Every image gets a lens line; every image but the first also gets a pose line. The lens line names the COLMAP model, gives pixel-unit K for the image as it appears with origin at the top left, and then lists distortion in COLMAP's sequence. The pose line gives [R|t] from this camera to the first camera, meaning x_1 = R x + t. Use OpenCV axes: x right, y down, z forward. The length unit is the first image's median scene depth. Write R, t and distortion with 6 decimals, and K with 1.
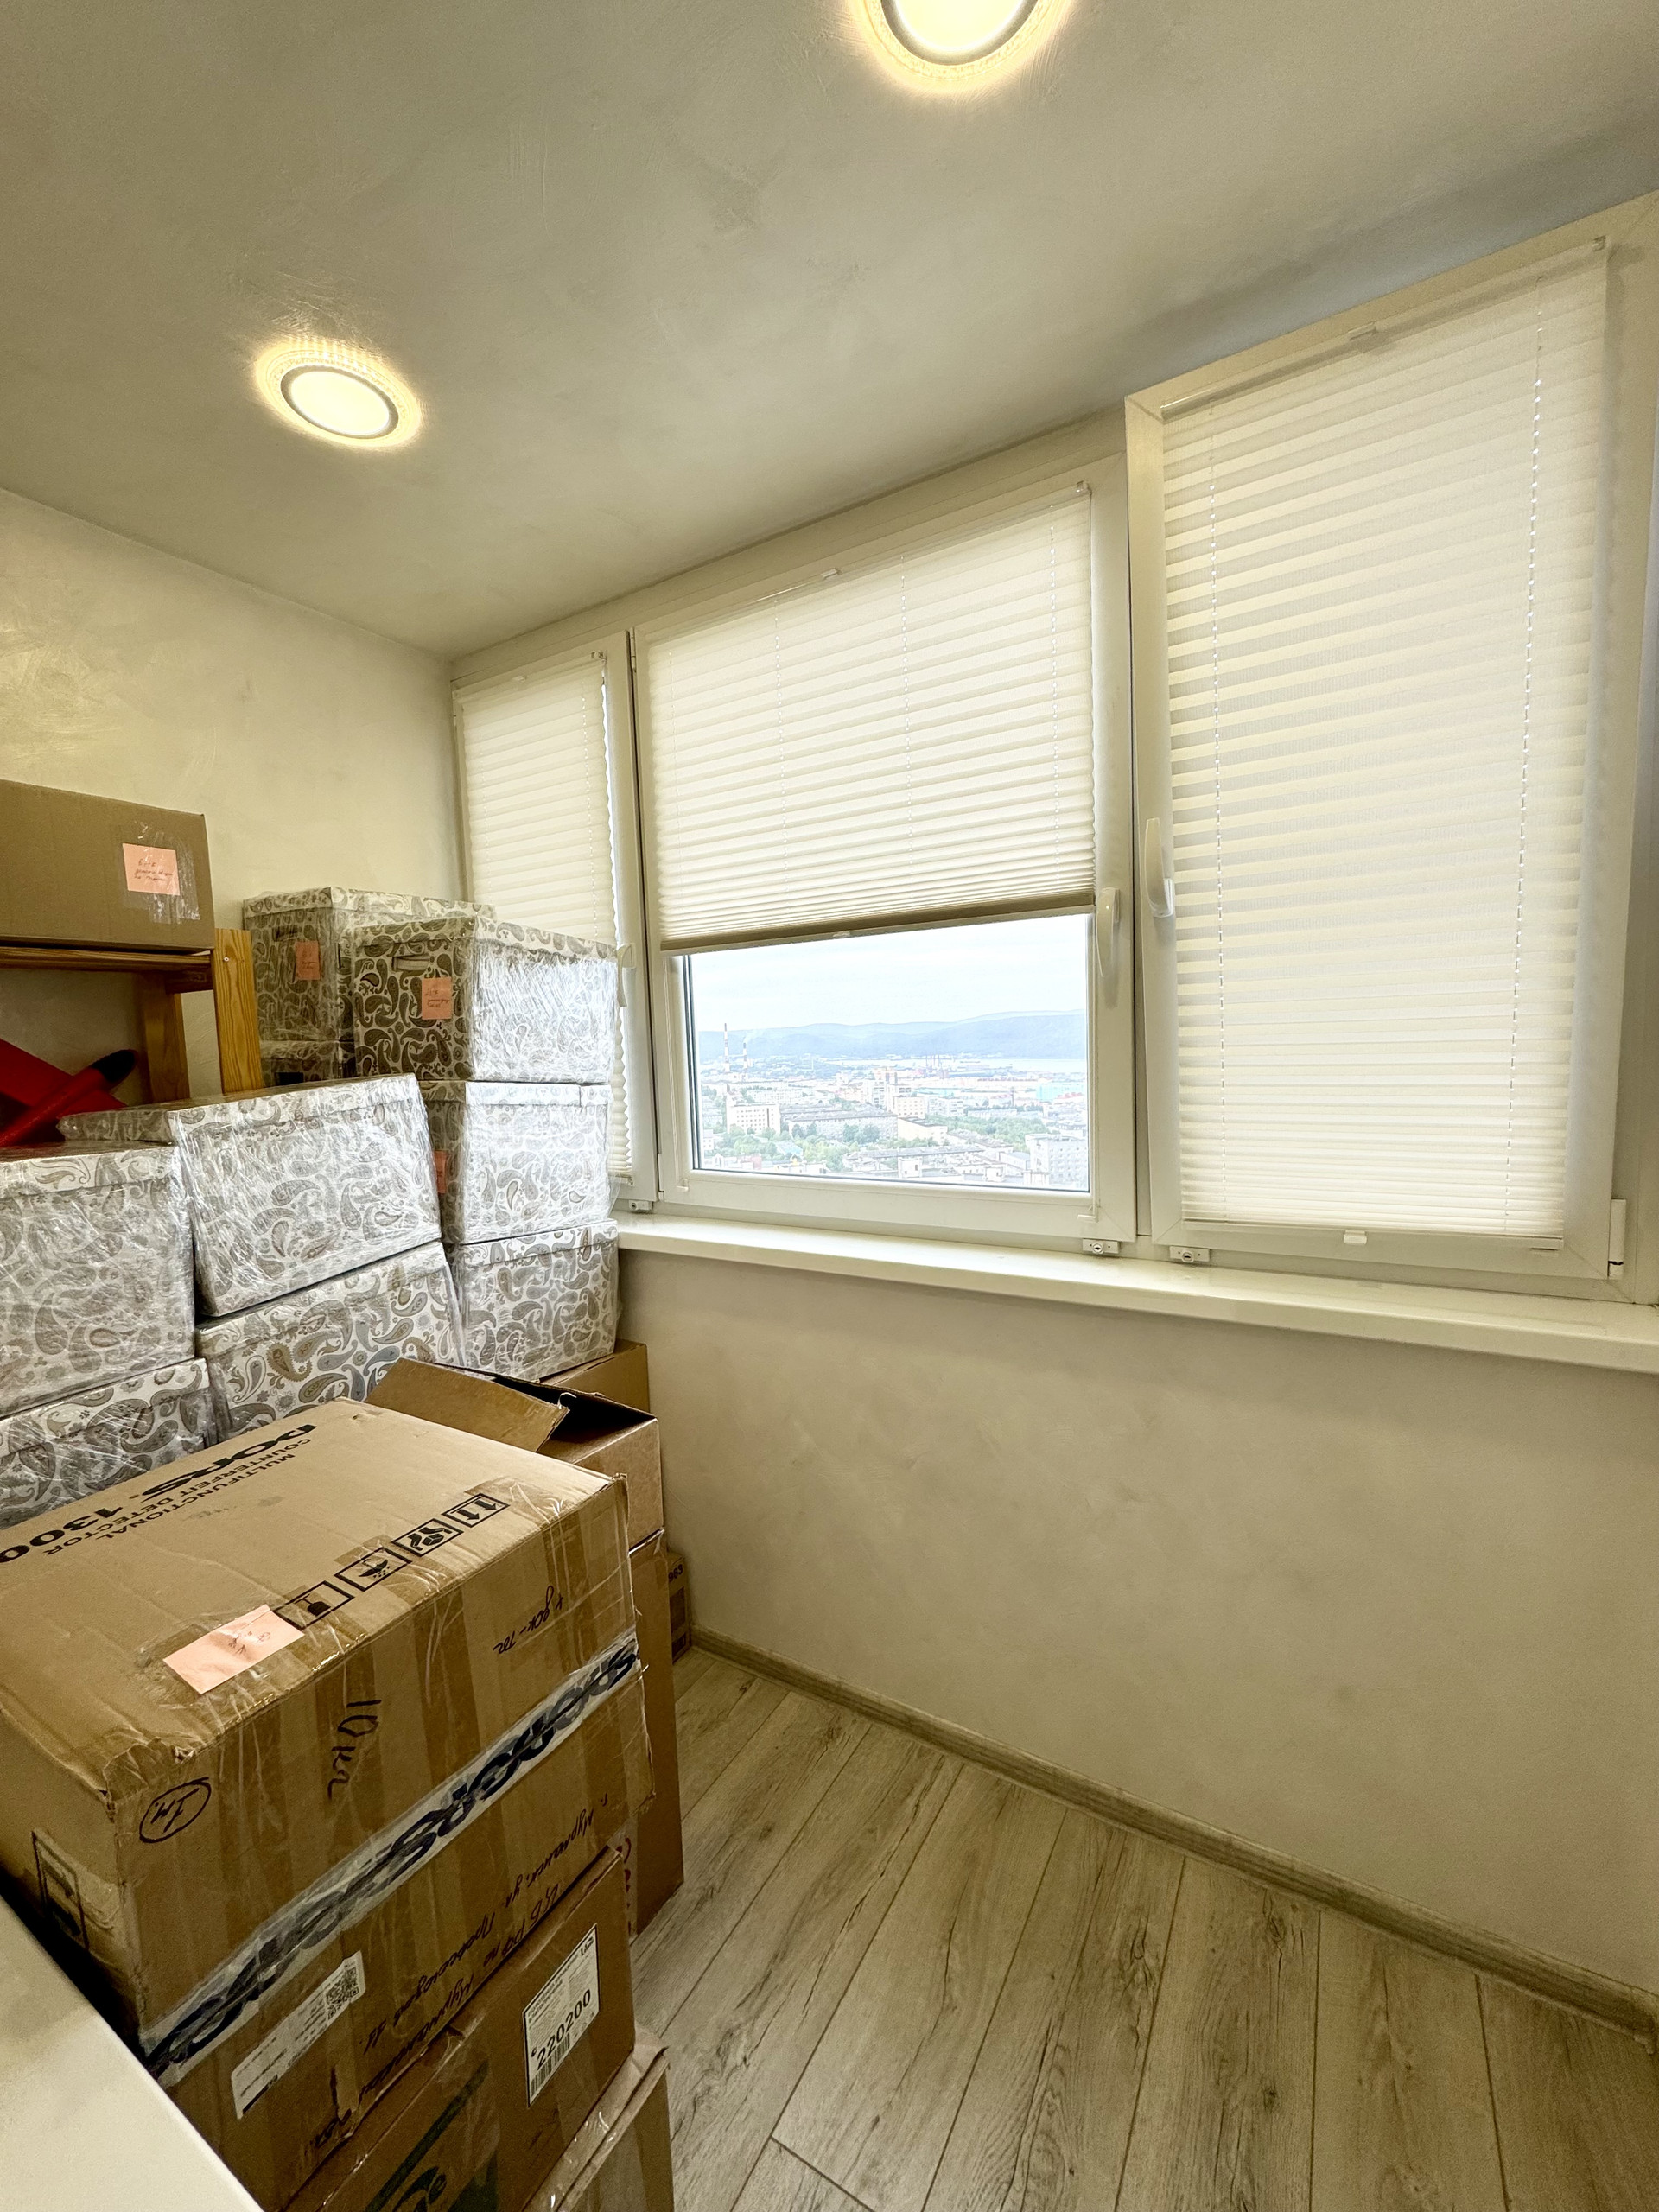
lens RADIAL K [[880.4, 0, 833.4], [0, 880.4, 1104.3], [0, 0, 1]] dist [-0.002470, 0.000656]
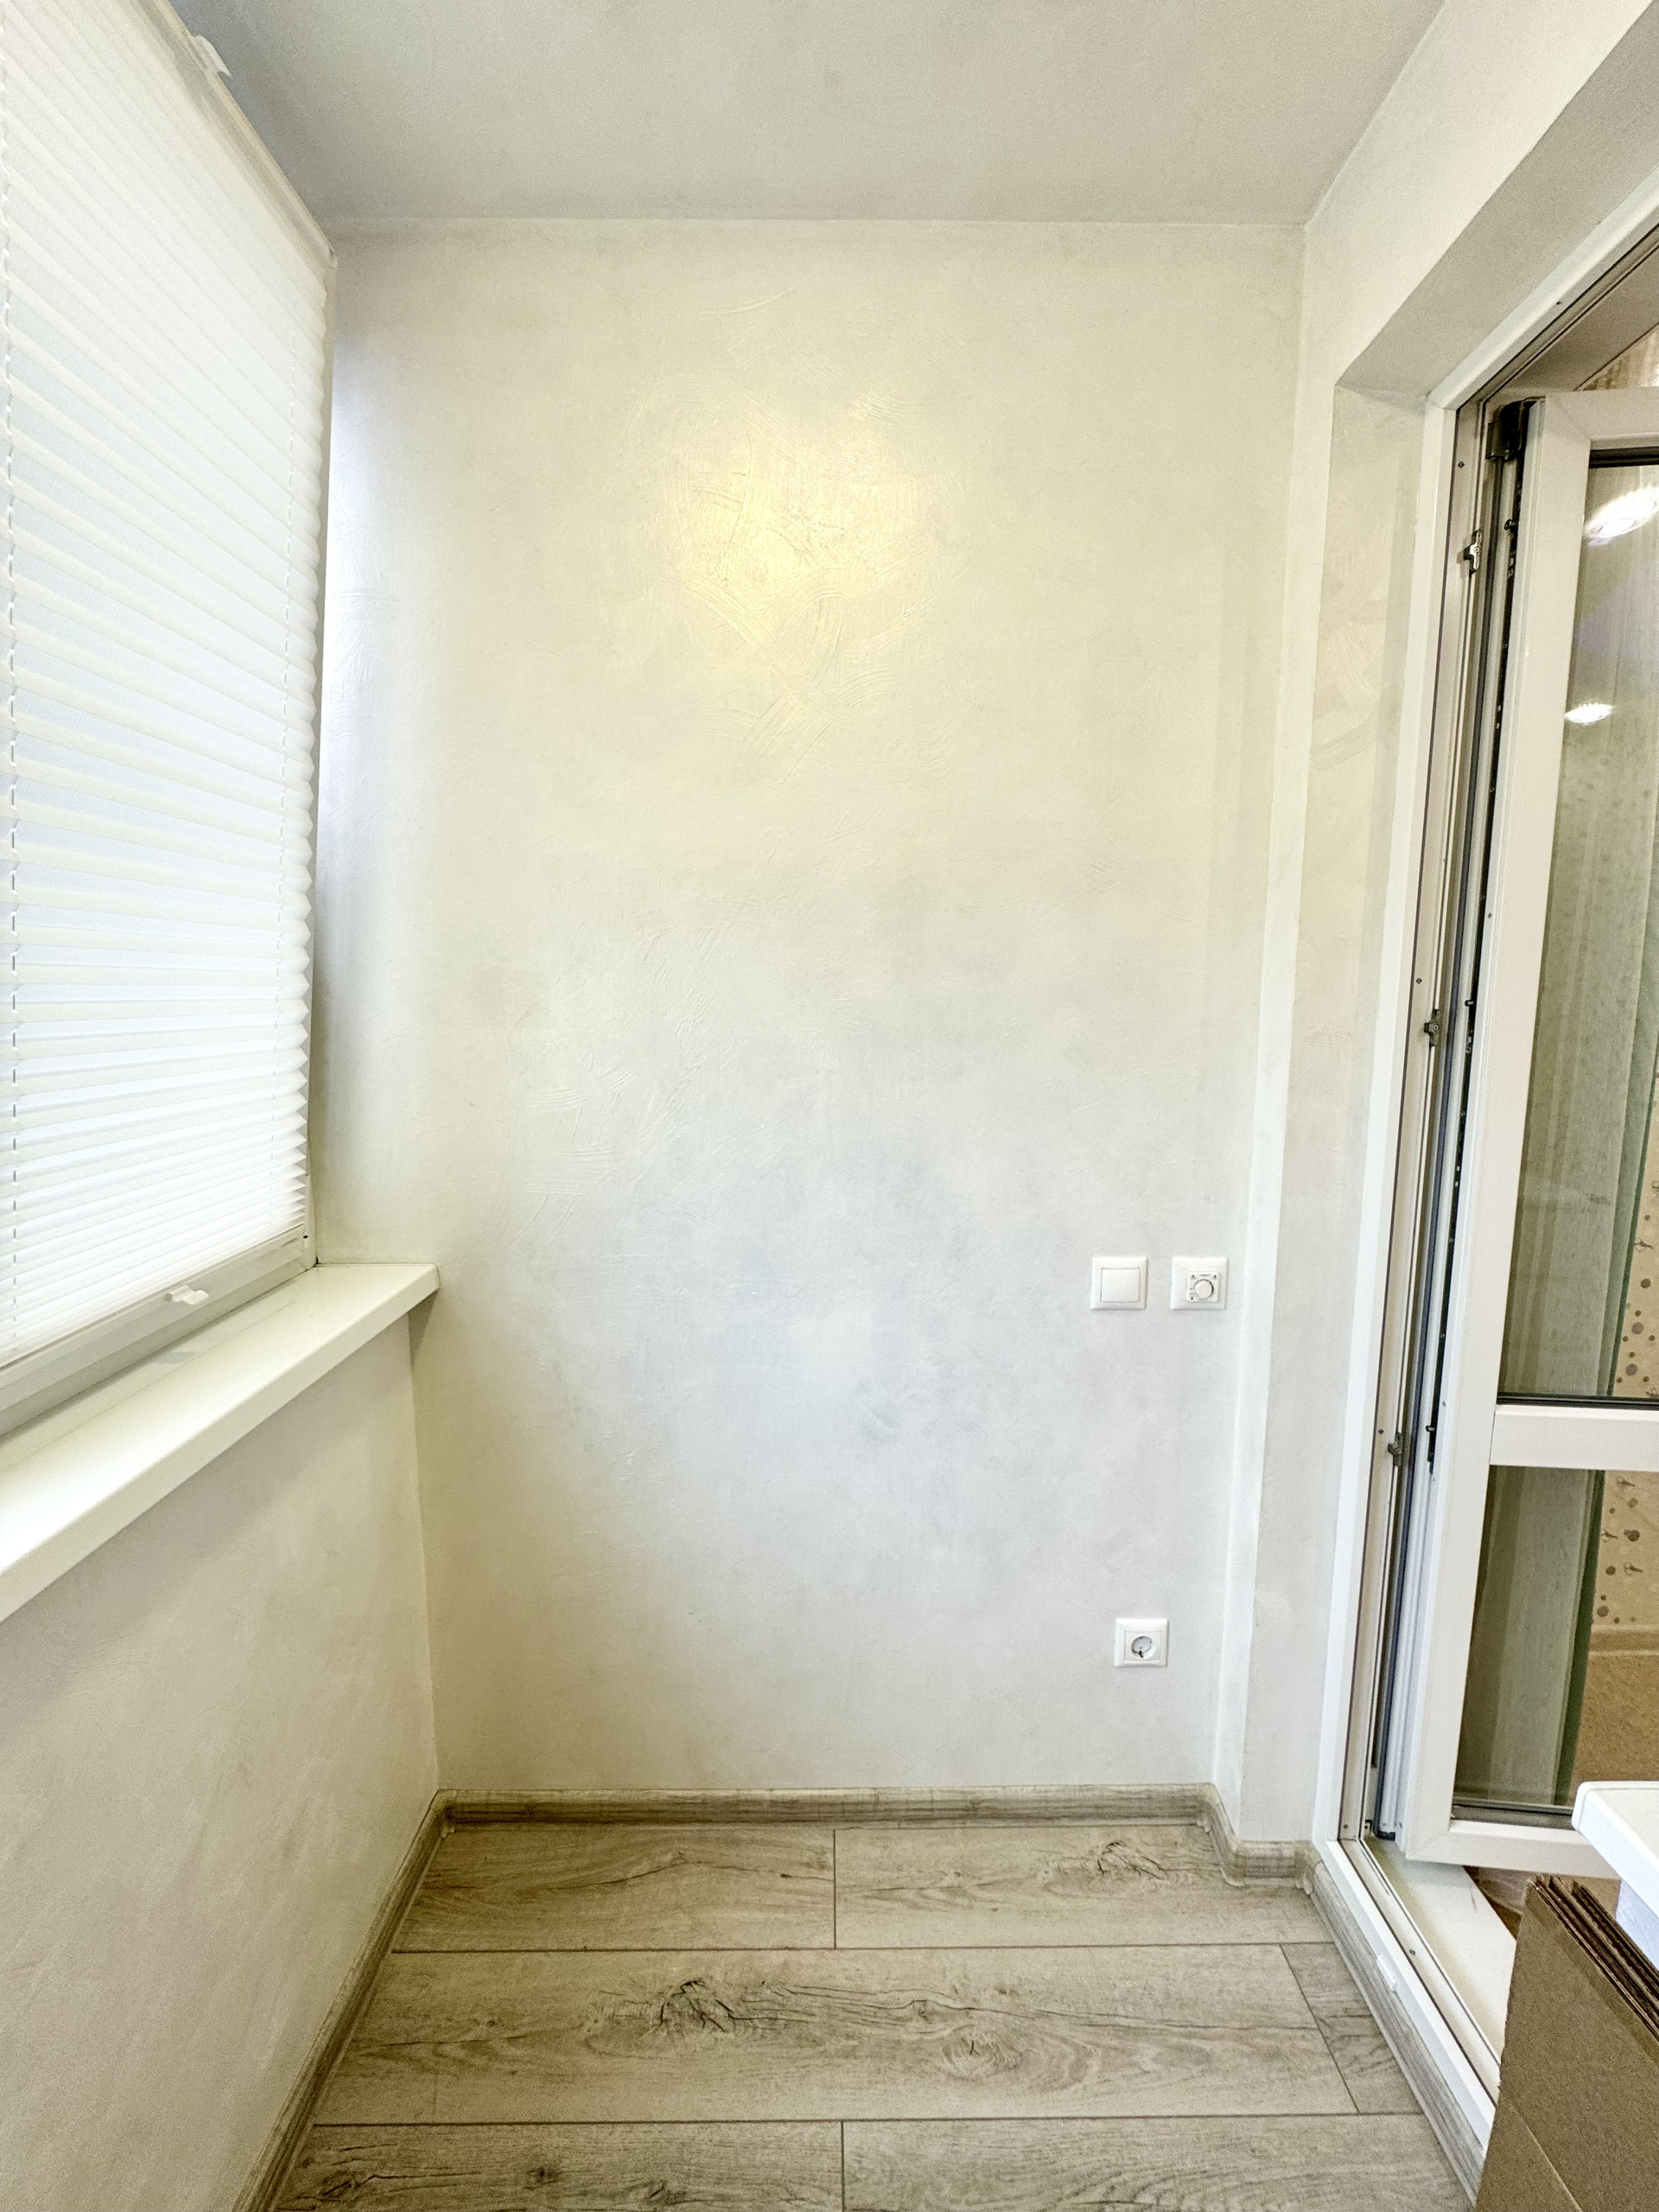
lens RADIAL K [[880.4, 0, 833.4], [0, 880.4, 1104.3], [0, 0, 1]] dist [-0.002470, 0.000656]
pose [[-0.507170, -0.080083, 0.858118, -0.317948], [0.080000, 0.987000, 0.139393, -0.071360], [-0.858125, 0.139345, -0.494170, 0.934916]]
